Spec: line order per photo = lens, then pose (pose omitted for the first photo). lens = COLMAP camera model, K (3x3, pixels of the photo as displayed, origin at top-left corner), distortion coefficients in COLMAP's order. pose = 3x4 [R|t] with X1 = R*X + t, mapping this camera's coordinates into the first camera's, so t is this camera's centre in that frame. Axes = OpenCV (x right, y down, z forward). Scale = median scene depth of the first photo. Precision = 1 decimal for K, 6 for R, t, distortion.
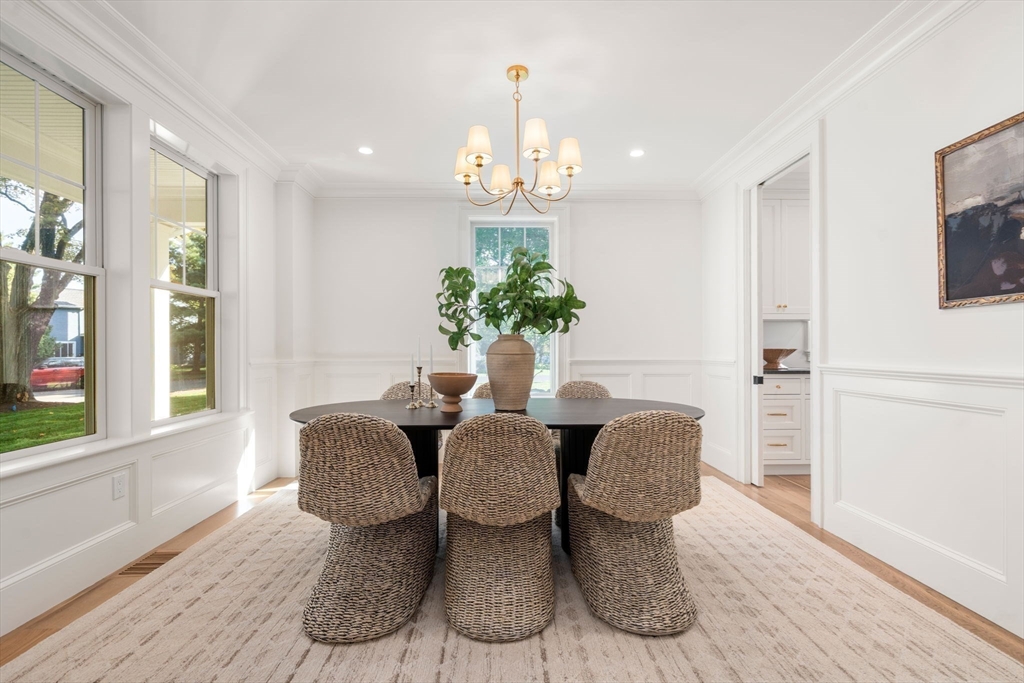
lens RADIAL K [[480.2, 0, 512.0], [0, 480.2, 341.5], [0, 0, 1]] dist [-0.001805, -0.000339]
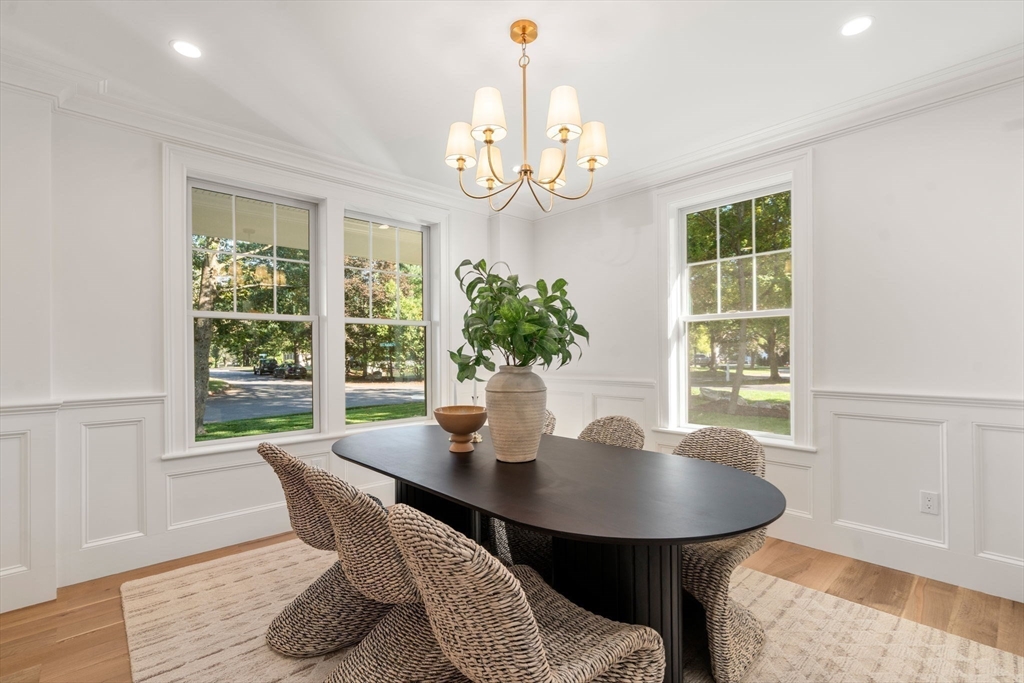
lens RADIAL K [[480.2, 0, 512.0], [0, 480.2, 341.5], [0, 0, 1]] dist [-0.001805, -0.000339]
pose [[0.641764, -0.018857, -0.766670, 0.611514], [0.016382, 0.999807, -0.010878, -0.044211], [0.766727, -0.005578, 0.641949, 0.489672]]
